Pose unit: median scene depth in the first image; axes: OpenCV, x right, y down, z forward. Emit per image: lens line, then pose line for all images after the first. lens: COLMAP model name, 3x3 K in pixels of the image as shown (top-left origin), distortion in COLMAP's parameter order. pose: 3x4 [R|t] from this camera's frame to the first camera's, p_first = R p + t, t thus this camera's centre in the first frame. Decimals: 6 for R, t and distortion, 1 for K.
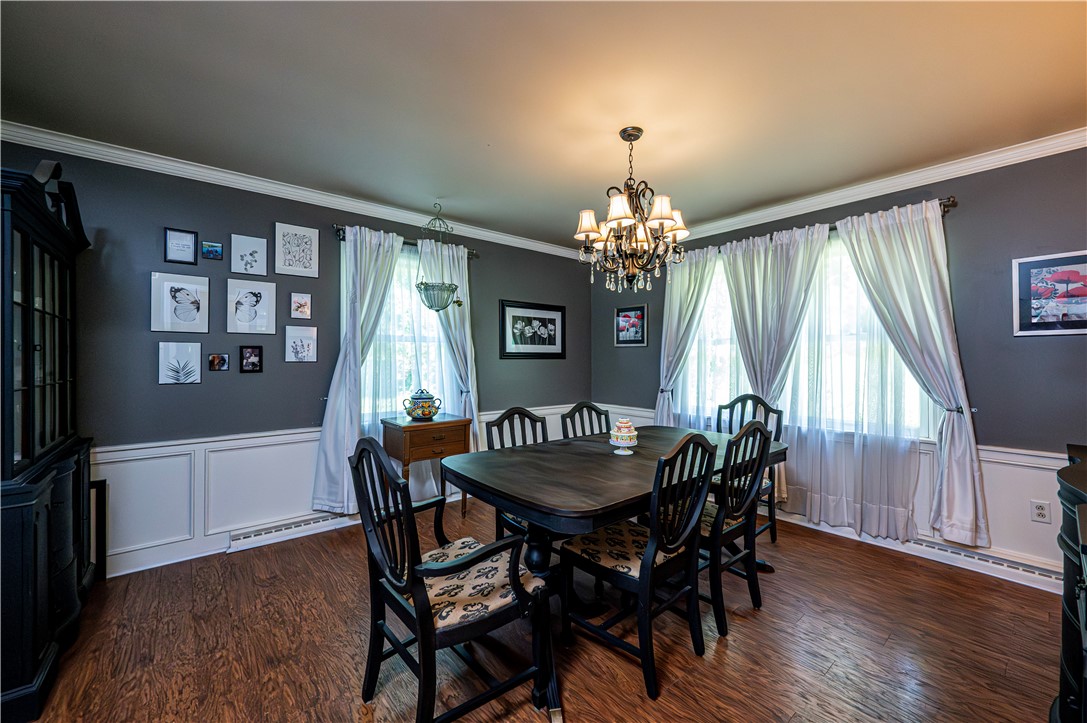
lens RADIAL K [[439.5, 0, 546.0], [0, 439.5, 360.8], [0, 0, 1]] dist [-0.000315, -0.000170]
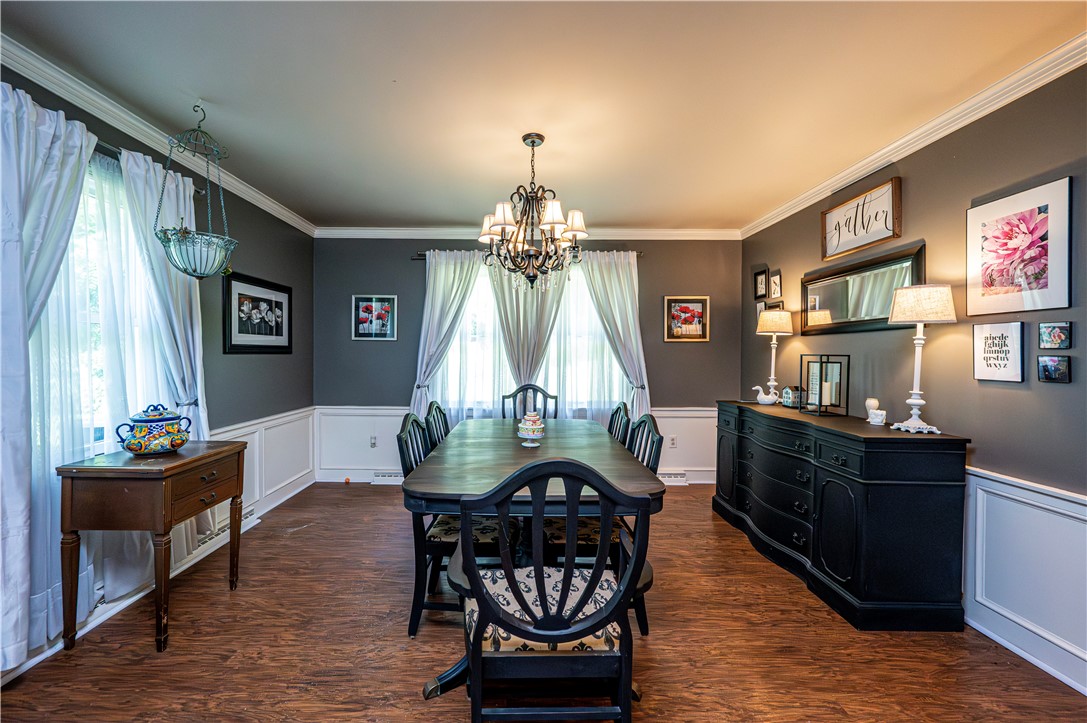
lens RADIAL K [[439.5, 0, 546.0], [0, 439.5, 360.8], [0, 0, 1]] dist [-0.000315, -0.000170]
pose [[0.640115, -0.010008, 0.768214, -0.306005], [0.000752, 0.999923, 0.012400, -0.001118], [-0.768279, -0.007360, 0.640073, 0.155328]]
